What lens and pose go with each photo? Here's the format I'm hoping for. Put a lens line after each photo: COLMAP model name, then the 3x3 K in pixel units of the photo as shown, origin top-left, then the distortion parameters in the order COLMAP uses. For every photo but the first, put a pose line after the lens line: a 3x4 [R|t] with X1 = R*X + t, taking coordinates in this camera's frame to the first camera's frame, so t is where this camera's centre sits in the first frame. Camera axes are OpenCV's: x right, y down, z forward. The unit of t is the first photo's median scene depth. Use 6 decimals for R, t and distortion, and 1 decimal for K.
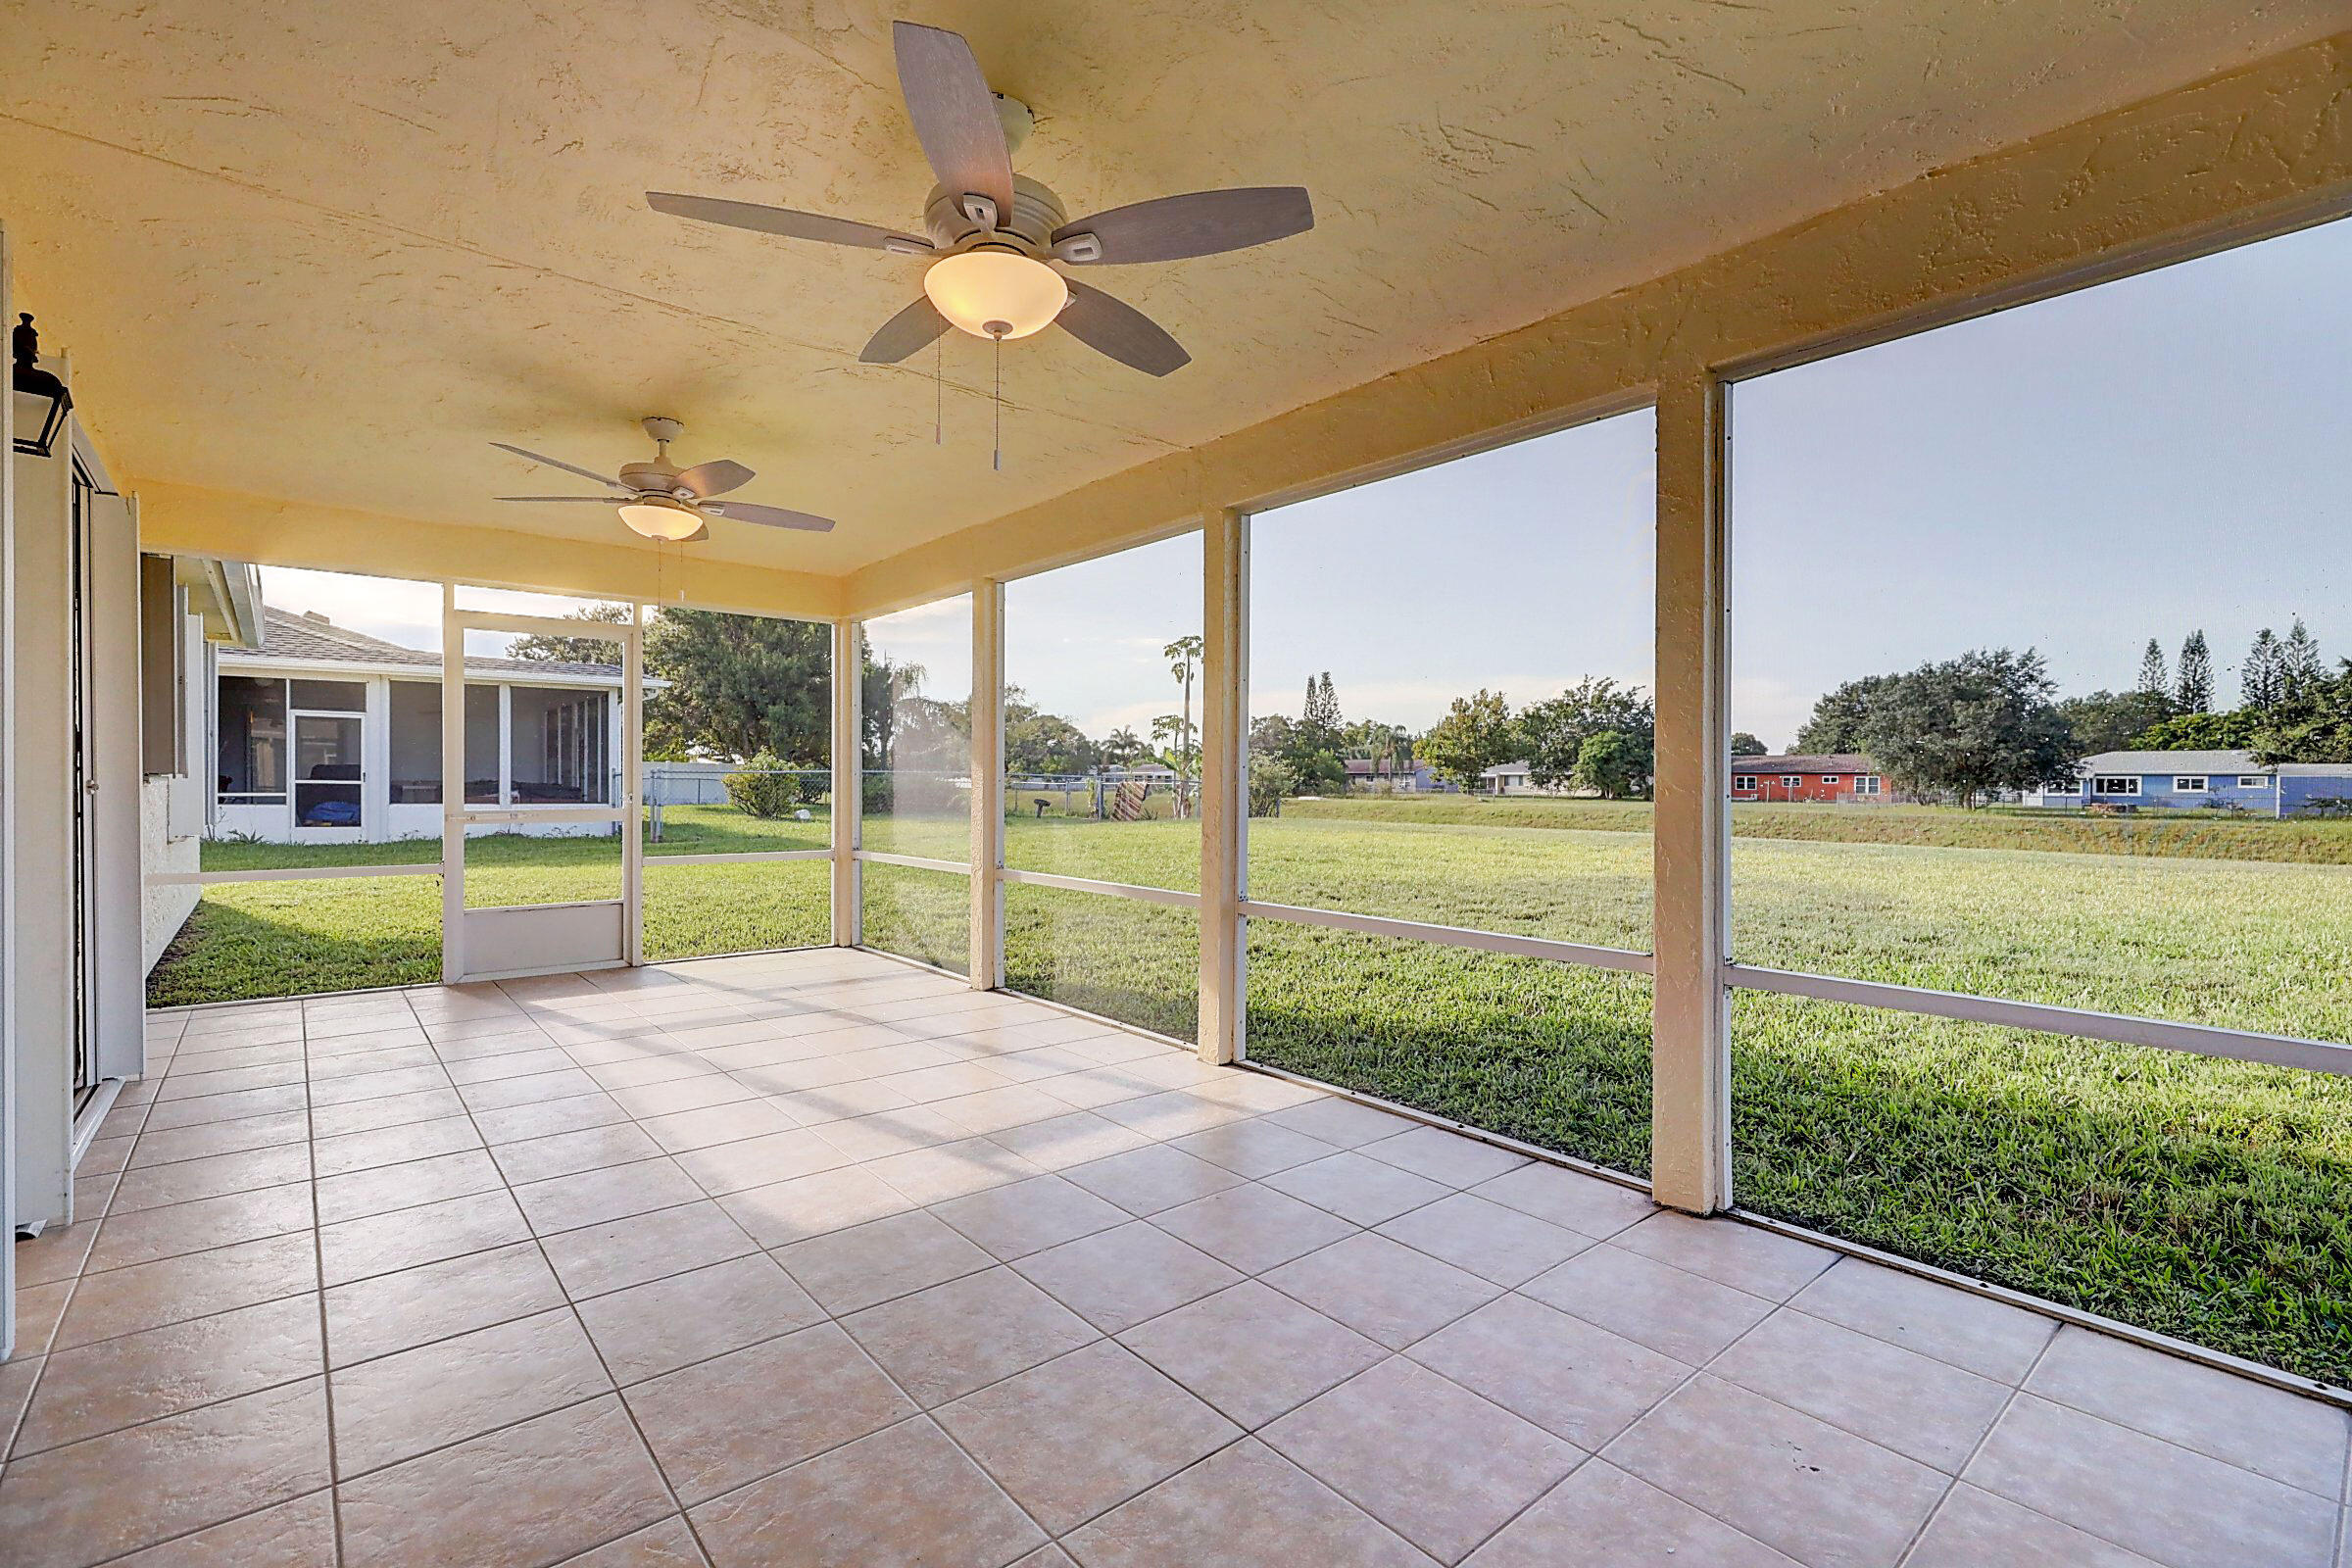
lens RADIAL K [[1063.6, 0, 1182.6], [0, 1063.6, 780.2], [0, 0, 1]] dist [0.002718, -0.000734]
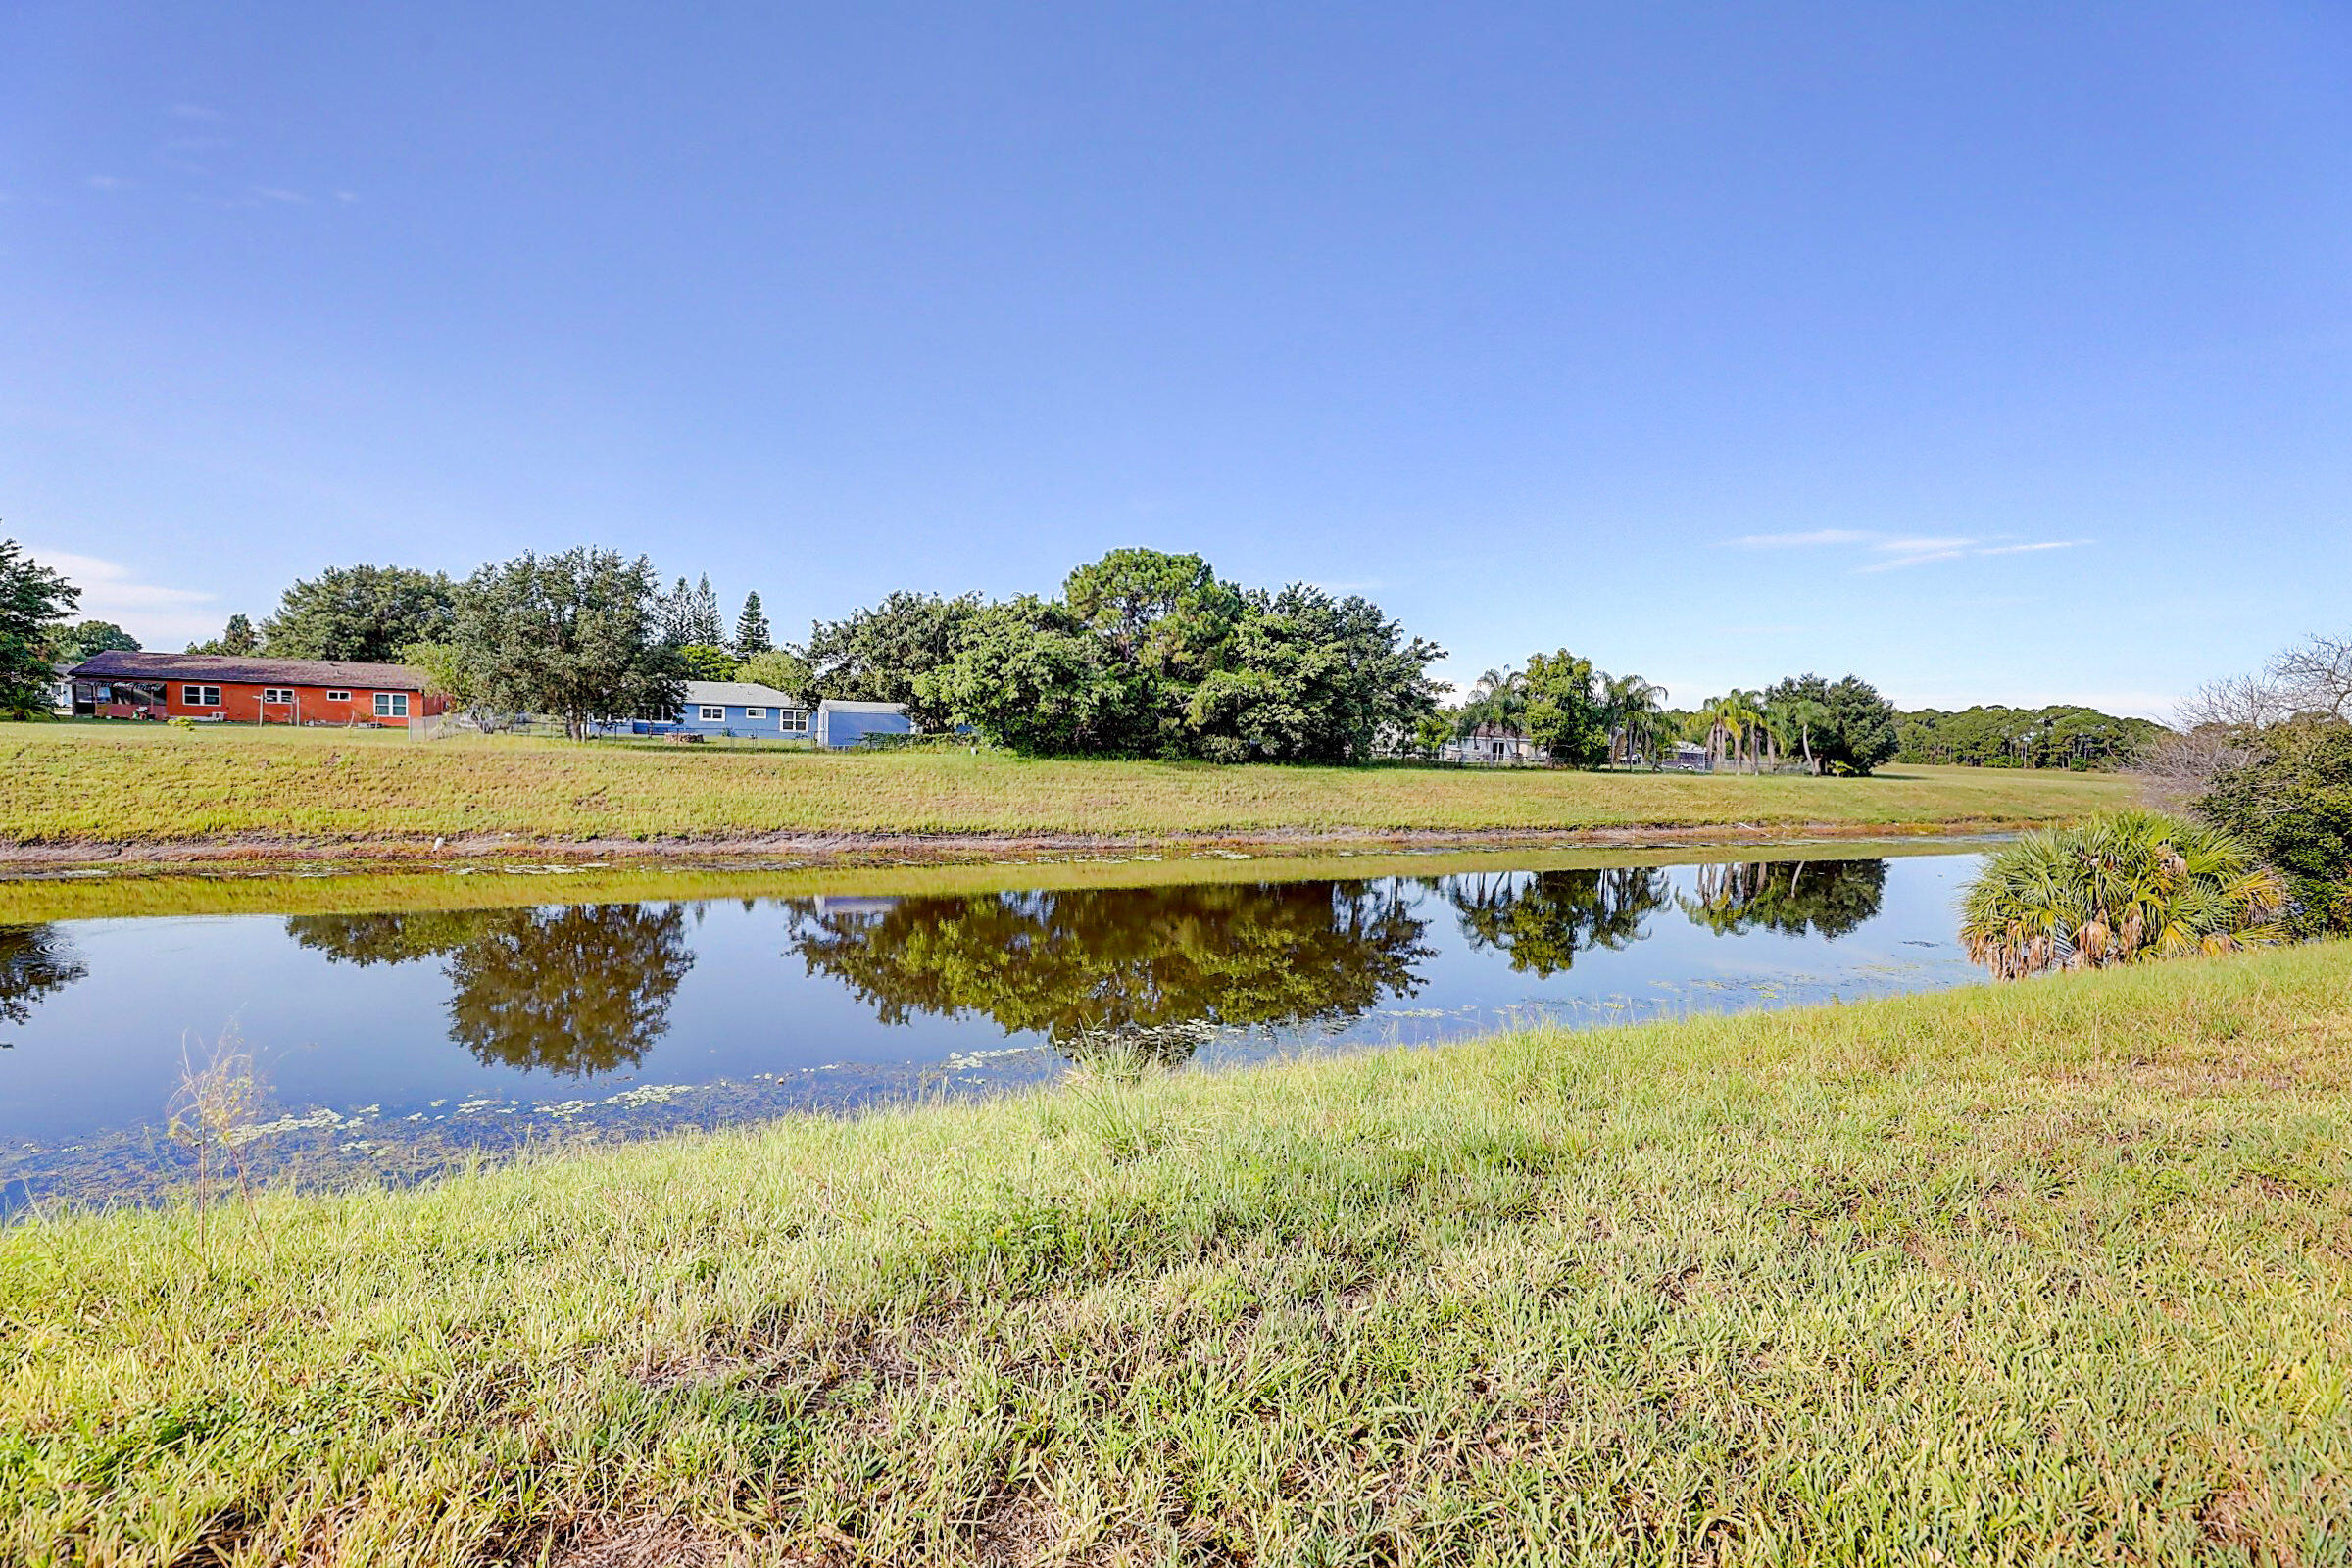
lens RADIAL K [[1063.6, 0, 1174.7], [0, 1063.6, 782.0], [0, 0, 1]] dist [0.002718, -0.000734]
pose [[0.268752, -0.041480, 0.962316, 0.068566], [-0.037242, 0.997878, 0.053414, -0.002602], [-0.962489, -0.050194, 0.266637, 0.351596]]
